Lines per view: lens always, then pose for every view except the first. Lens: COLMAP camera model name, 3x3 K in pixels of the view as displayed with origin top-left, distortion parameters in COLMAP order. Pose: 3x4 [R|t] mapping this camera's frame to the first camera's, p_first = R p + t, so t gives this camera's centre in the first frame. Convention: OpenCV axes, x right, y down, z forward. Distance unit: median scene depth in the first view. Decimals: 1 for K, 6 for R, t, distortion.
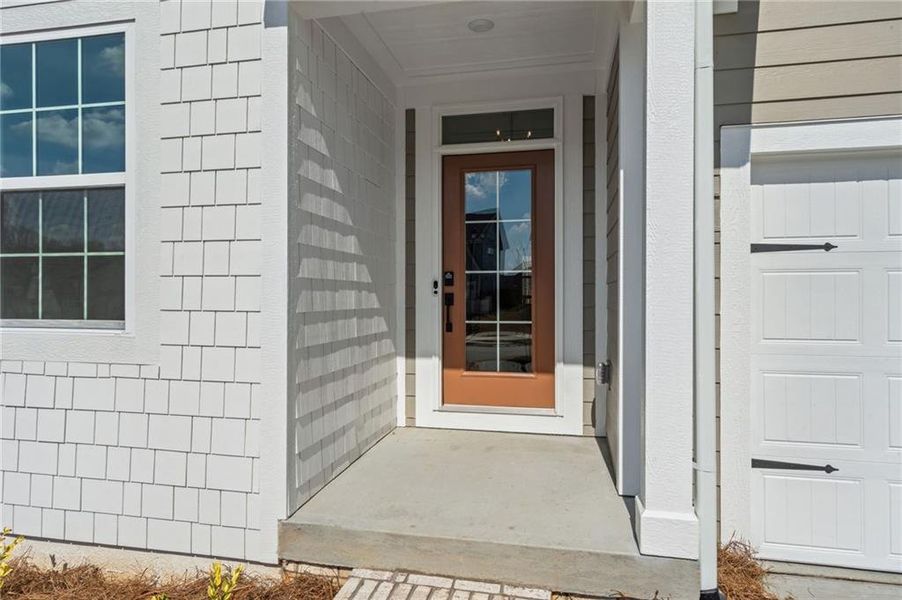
lens RADIAL K [[609.7, 0, 421.2], [0, 609.7, 294.7], [0, 0, 1]] dist [0.039136, 0.000165]
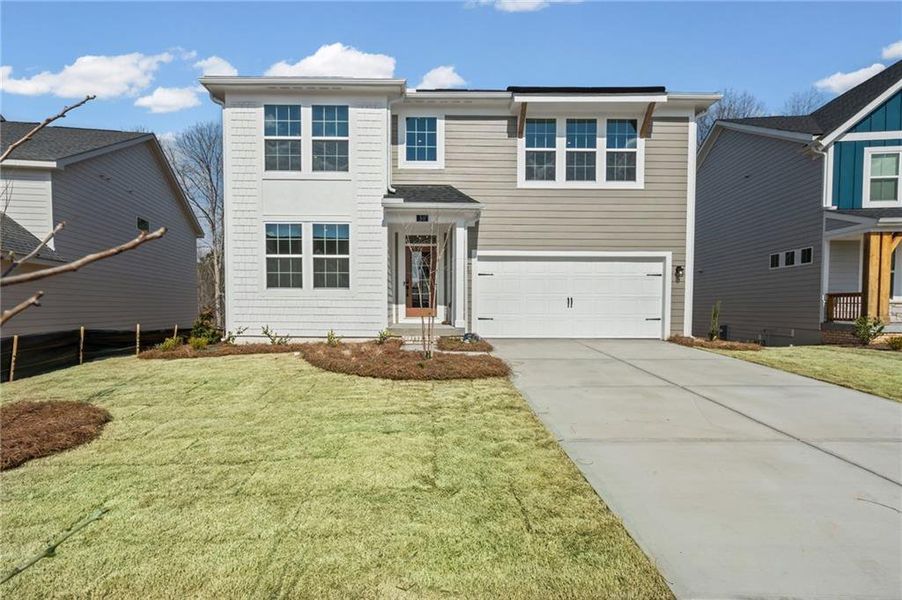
lens RADIAL K [[427.2, 0, 436.9], [0, 427.2, 321.7], [0, 0, 1]] dist [0.000933, 0.001207]
pose [[0.967229, -0.007545, 0.253794, -0.625602], [-0.001262, 0.999403, 0.034521, 0.177945], [-0.253903, -0.033710, 0.966642, -2.148398]]
